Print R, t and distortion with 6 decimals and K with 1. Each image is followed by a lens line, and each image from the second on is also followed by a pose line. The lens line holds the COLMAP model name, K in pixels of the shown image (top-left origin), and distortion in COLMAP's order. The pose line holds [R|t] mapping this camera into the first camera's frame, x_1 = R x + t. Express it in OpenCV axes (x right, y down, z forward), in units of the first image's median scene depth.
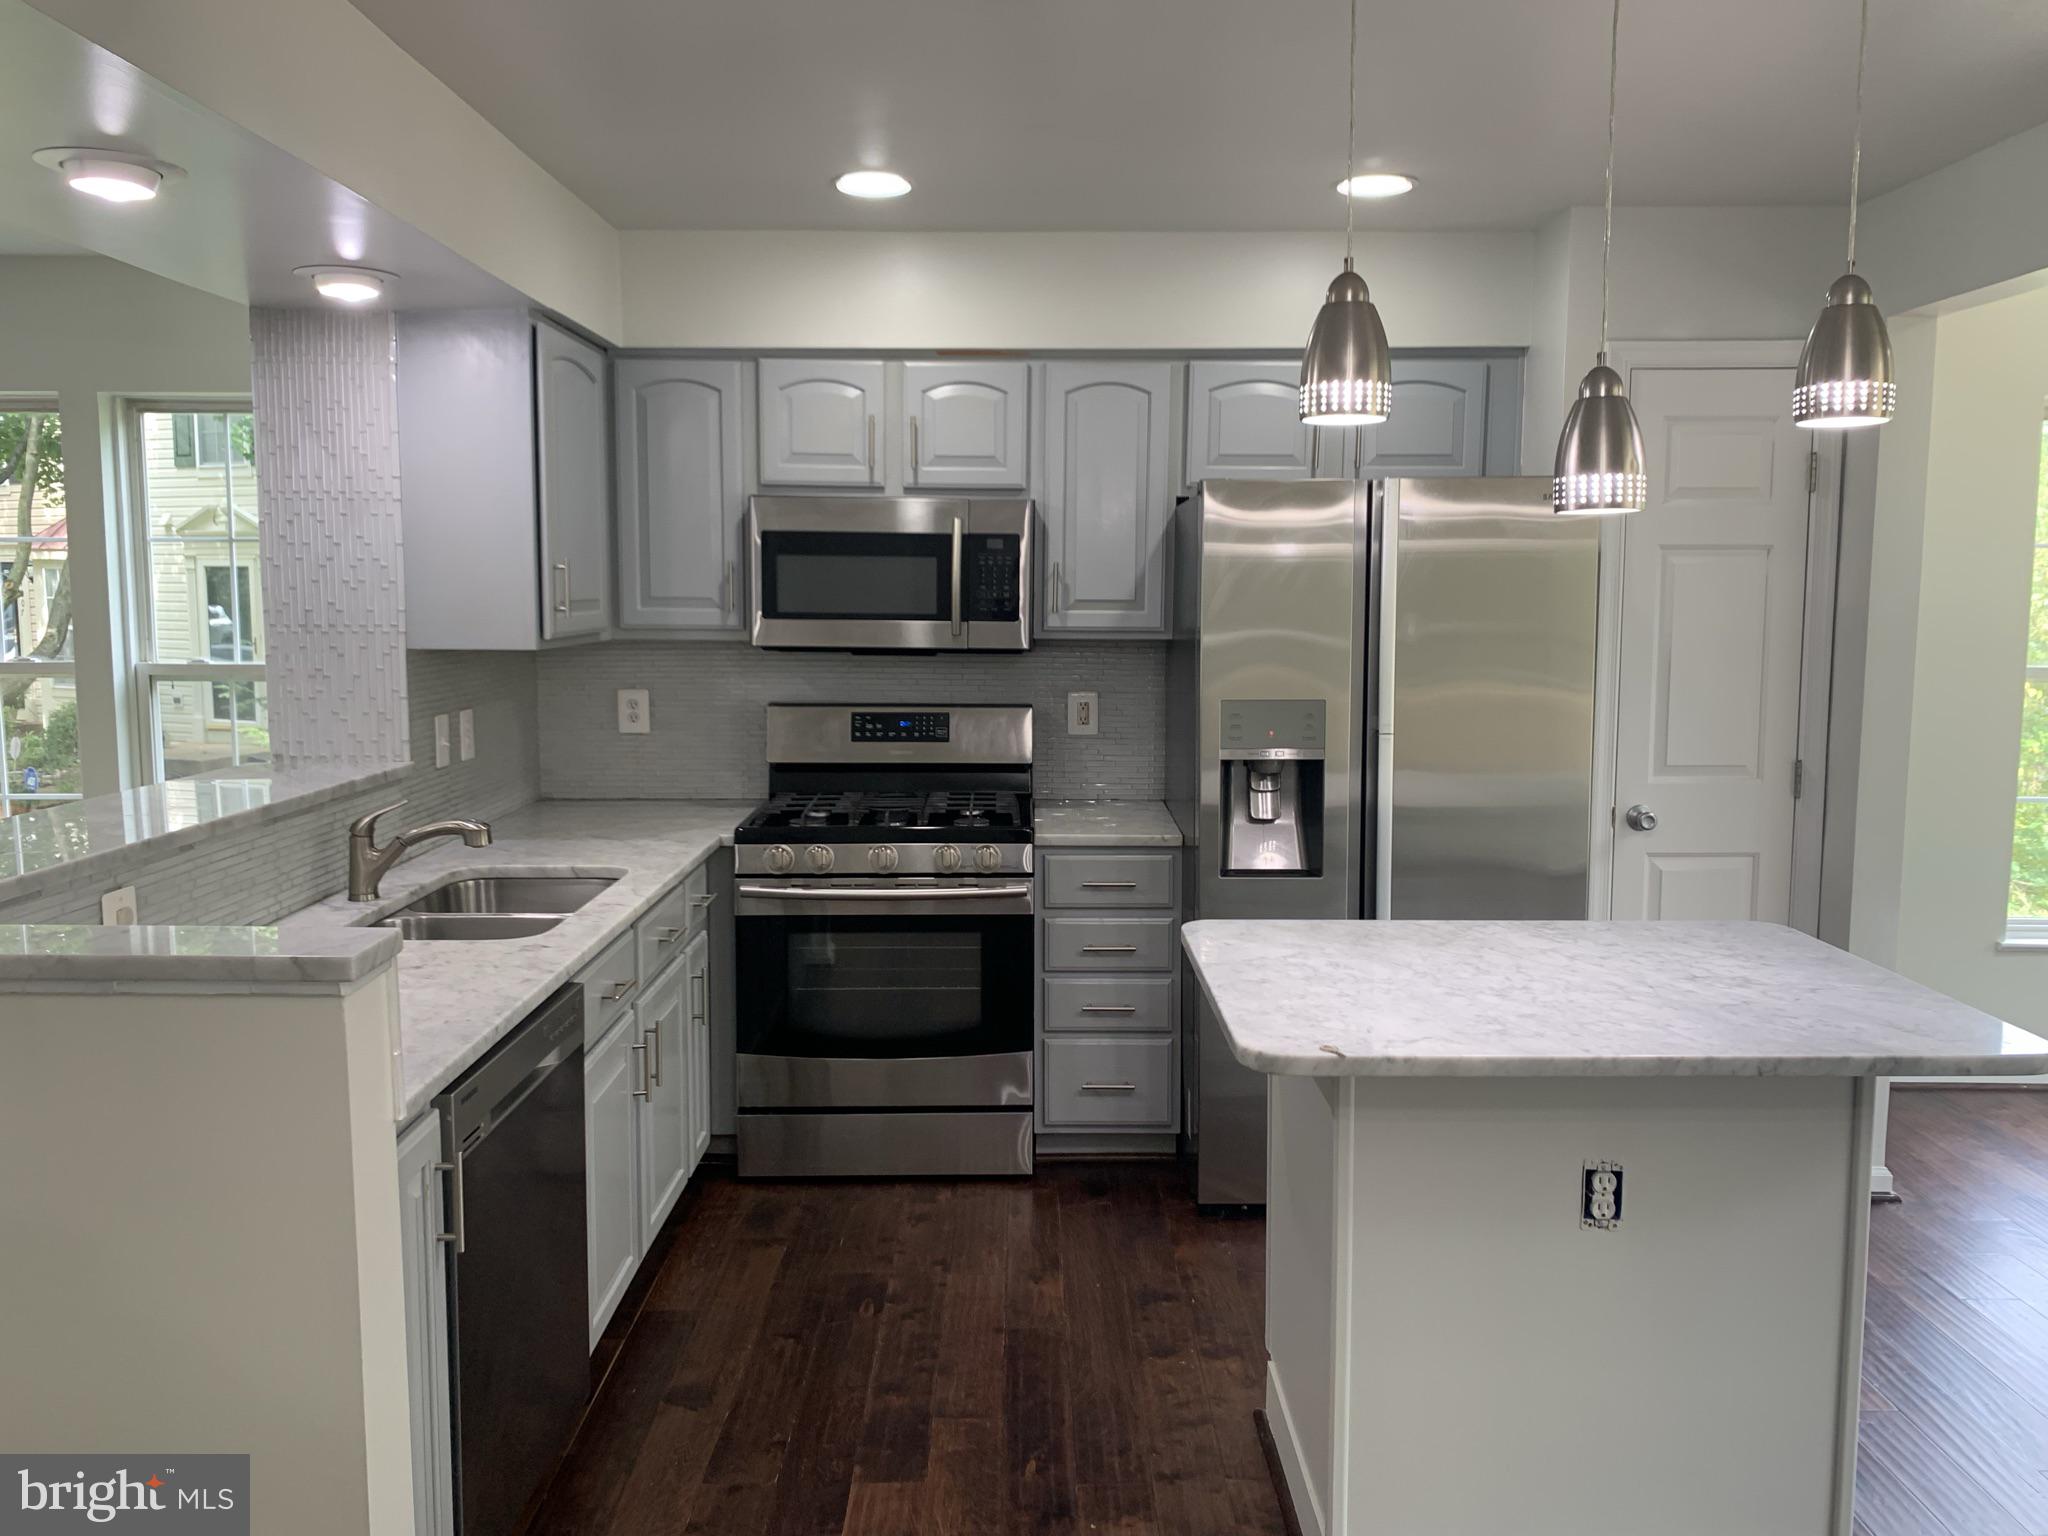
lens RADIAL K [[1568.9, 0, 1031.7], [0, 1568.9, 768.7], [0, 0, 1]] dist [0.022869, -0.041140]
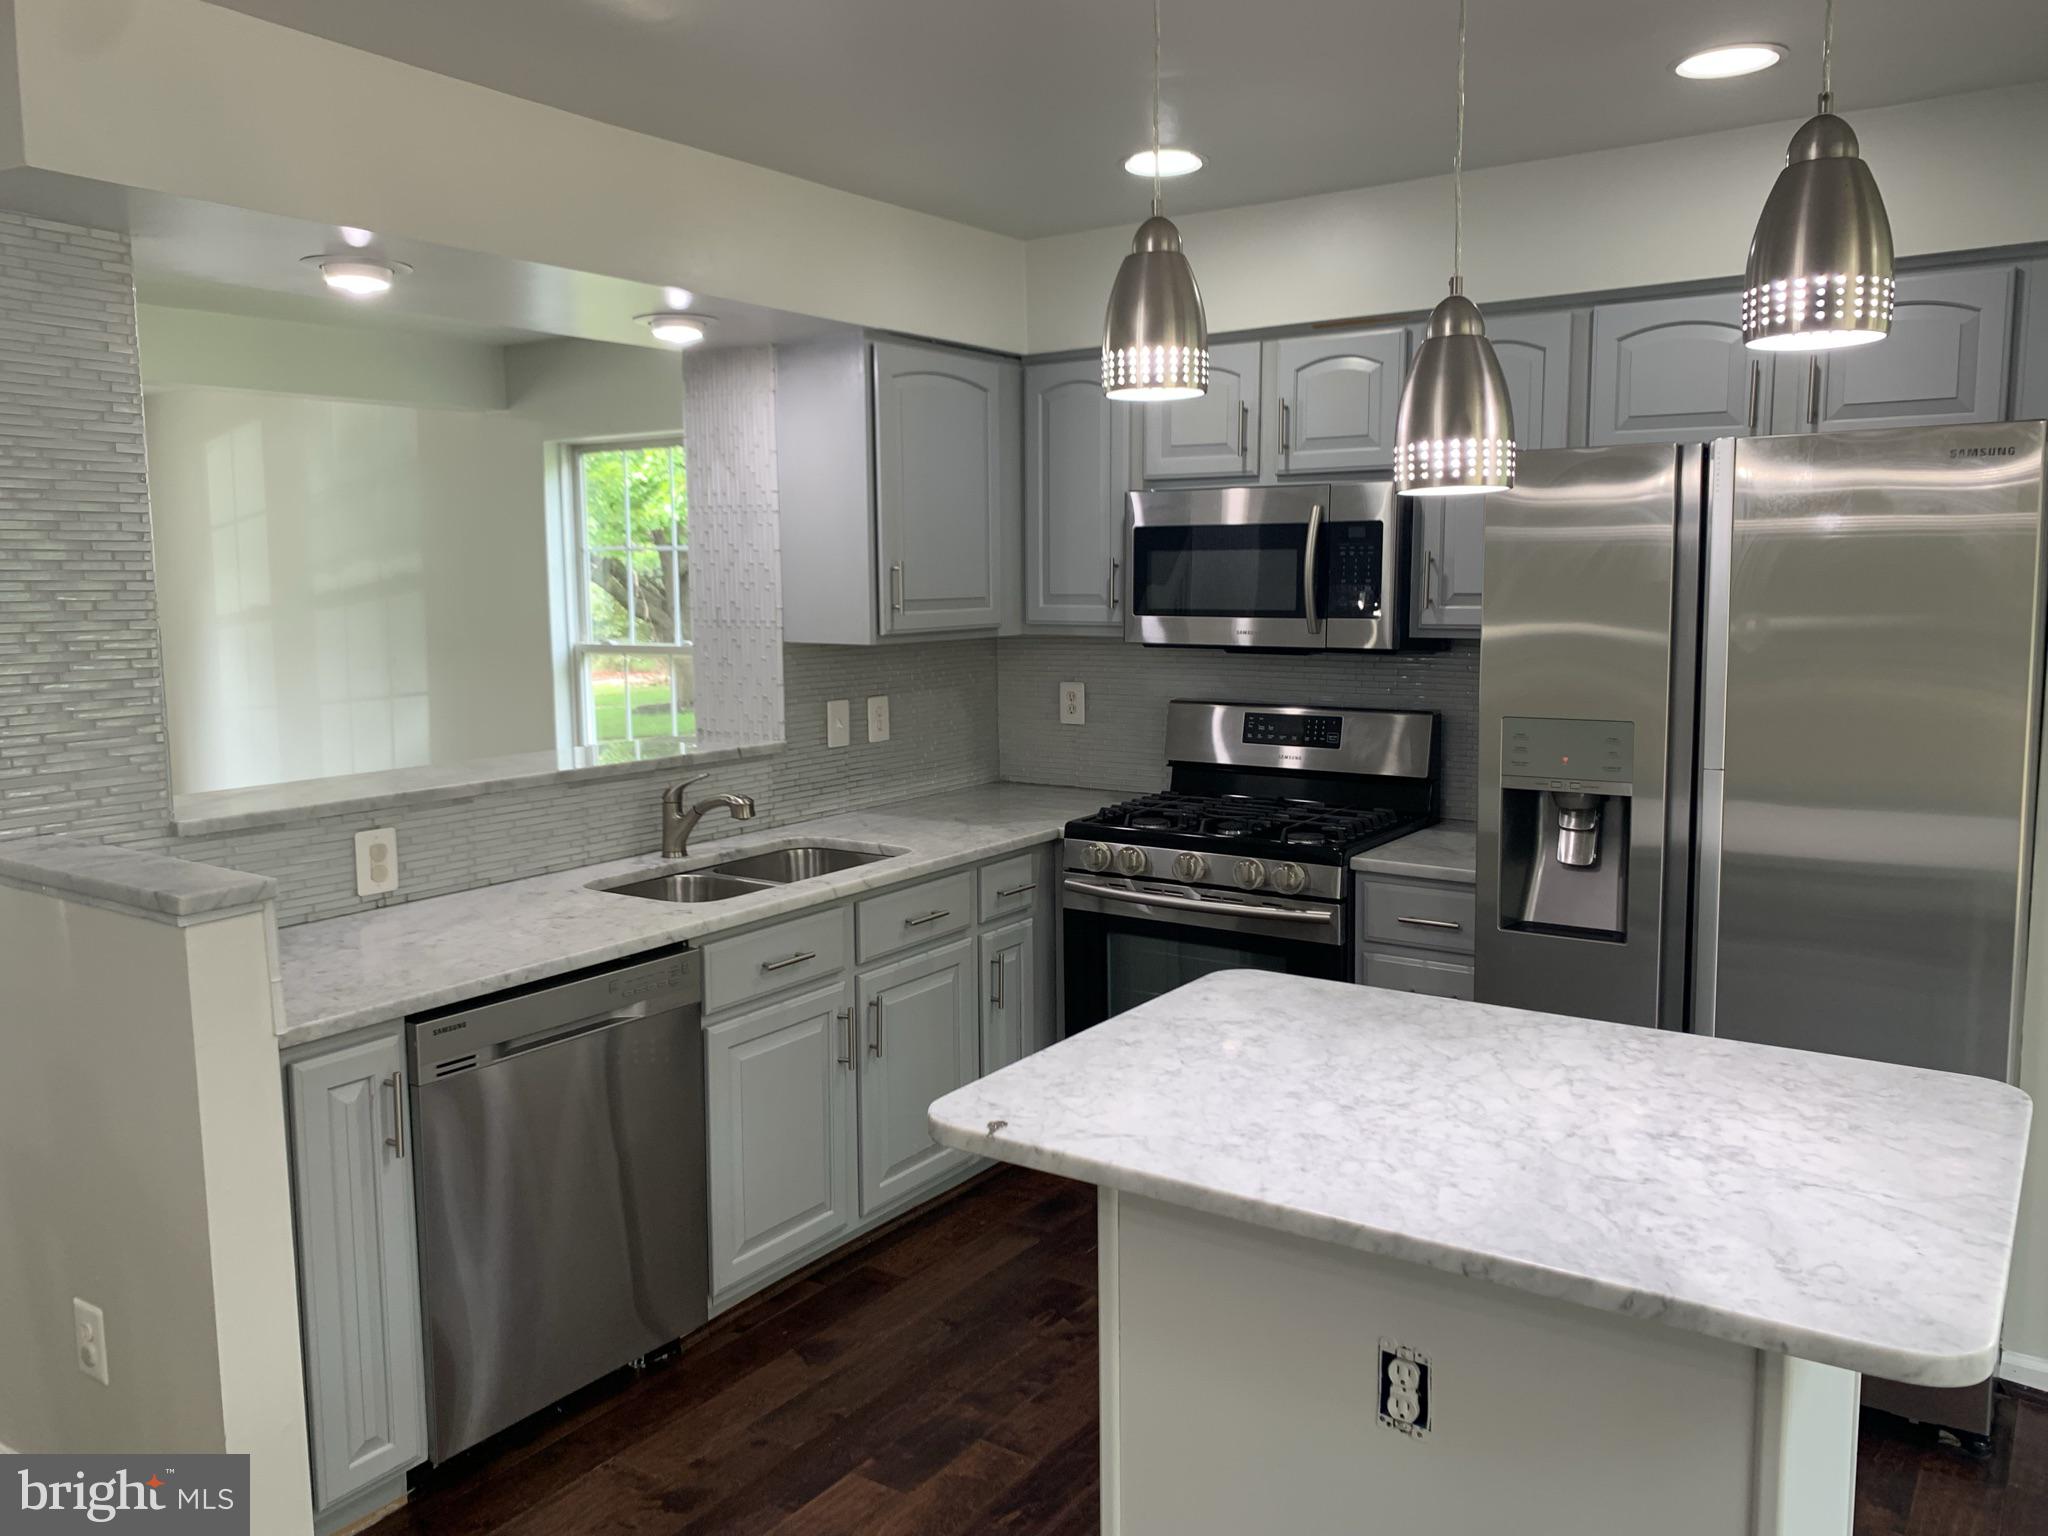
lens RADIAL K [[1568.9, 0, 1024.0], [0, 1568.9, 764.7], [0, 0, 1]] dist [0.022869, -0.041140]
pose [[0.817652, 0.059197, -0.572661, 0.407086], [-0.054519, 0.998191, 0.025343, -0.026041], [0.573126, 0.010499, 0.819400, 0.172902]]
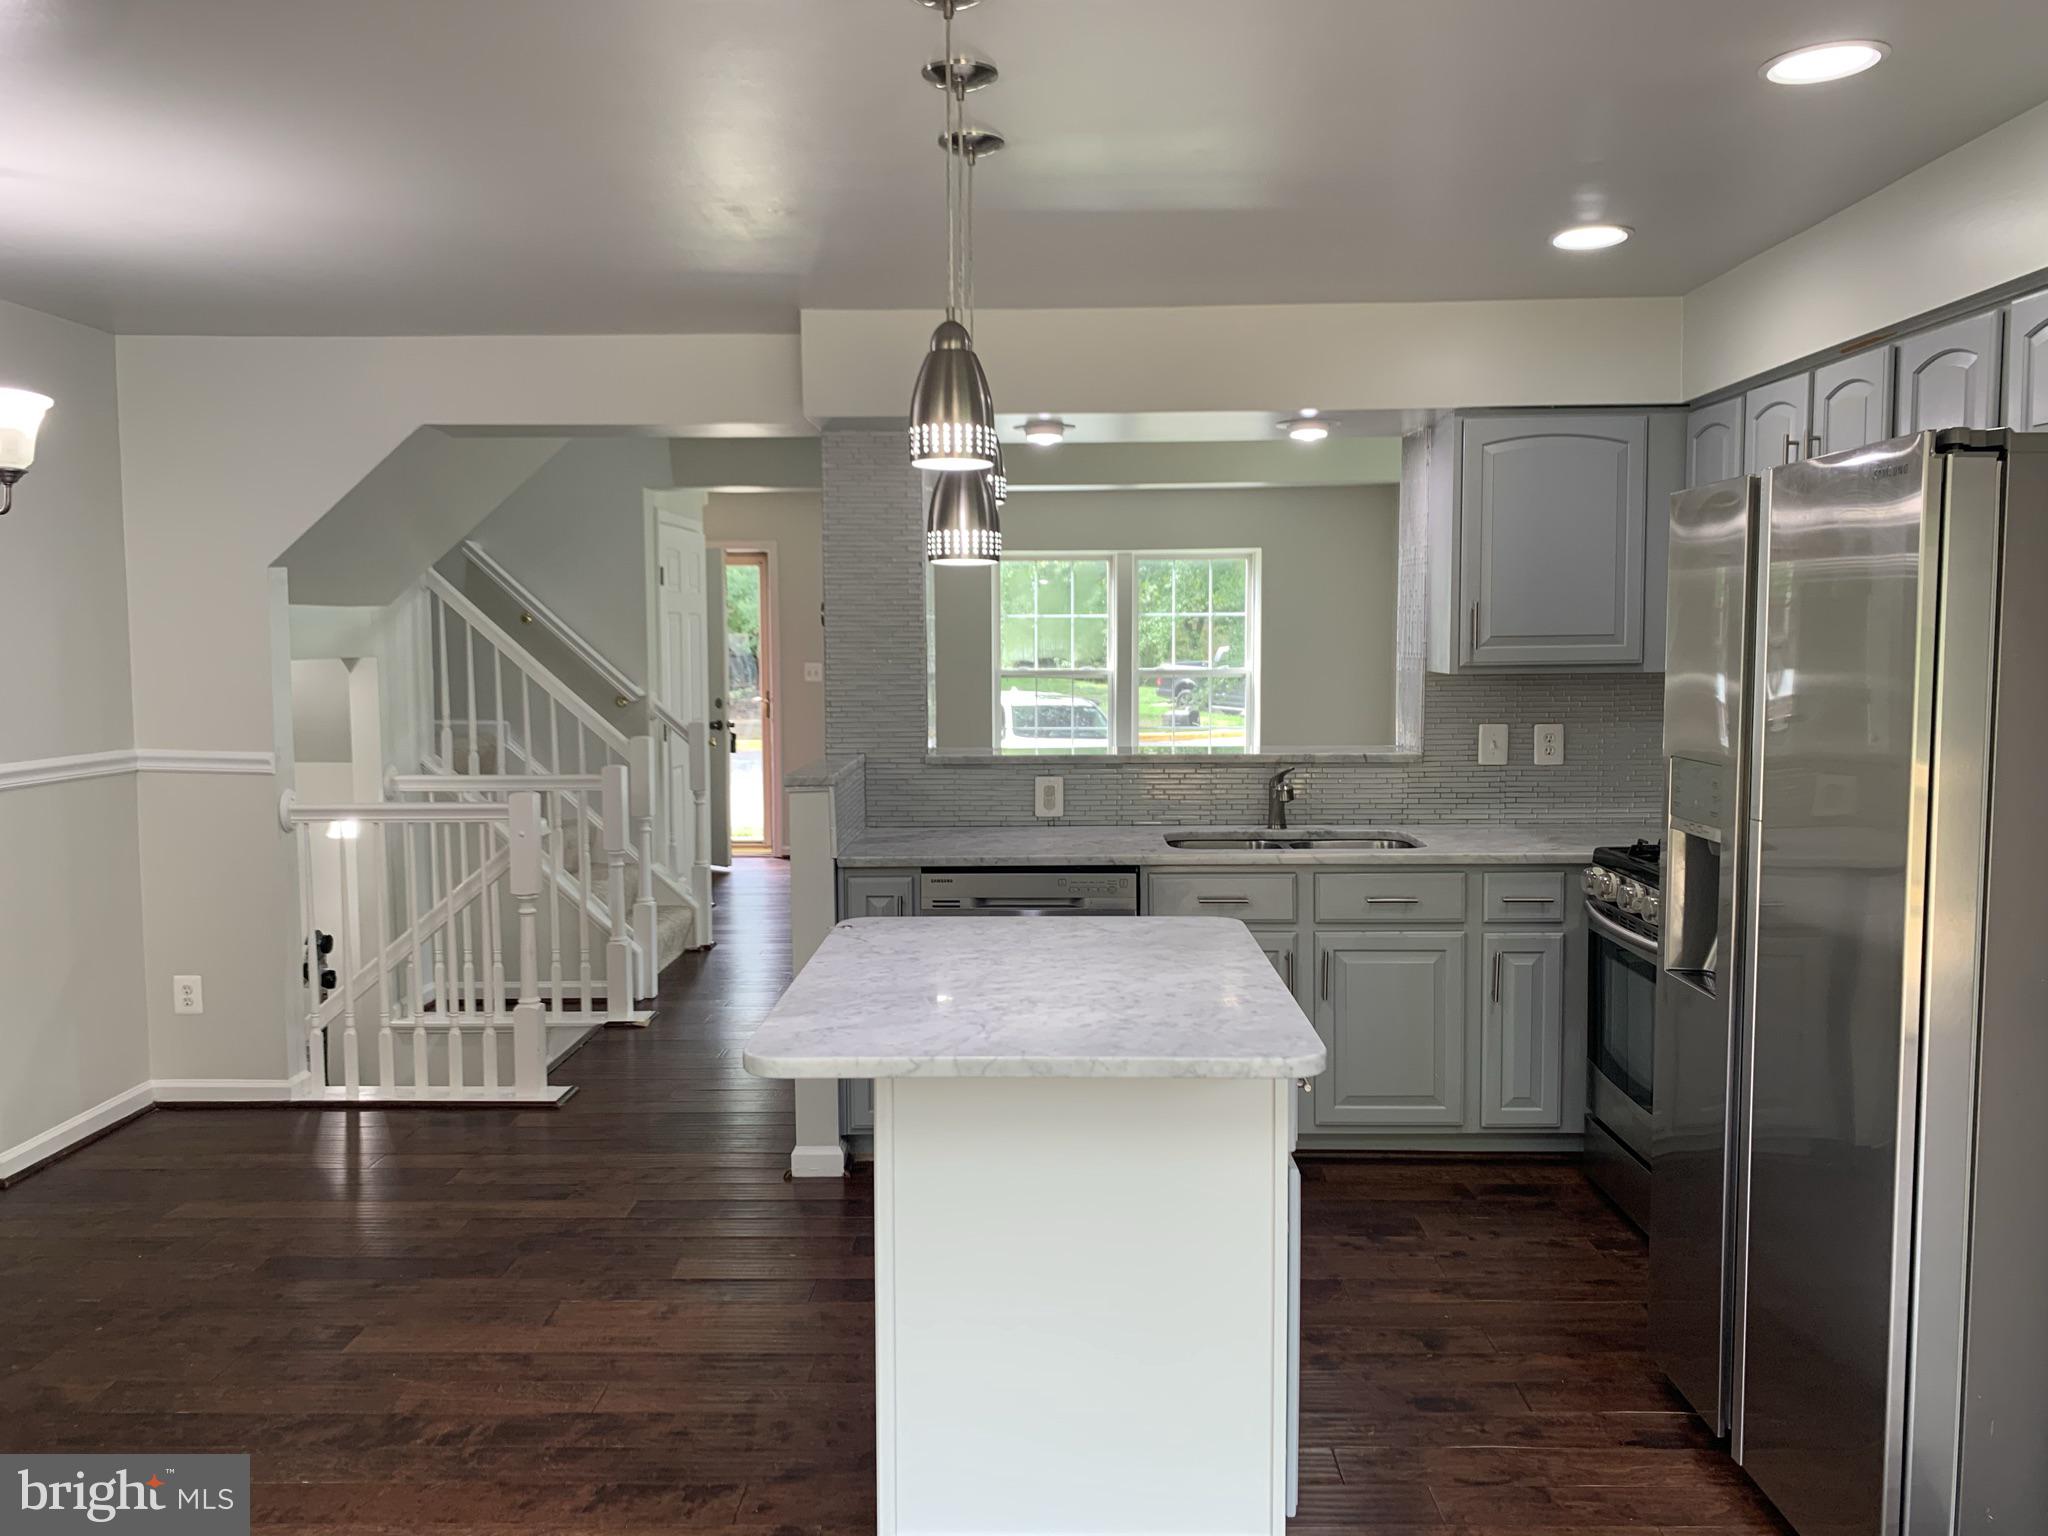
lens RADIAL K [[1568.9, 0, 1023.7], [0, 1568.9, 808.6], [0, 0, 1]] dist [0.022869, -0.041140]
pose [[-0.032966, 0.112590, -0.993095, 0.996037], [-0.111184, 0.987054, 0.115596, -0.077772], [0.993253, 0.114227, -0.020021, 0.702236]]
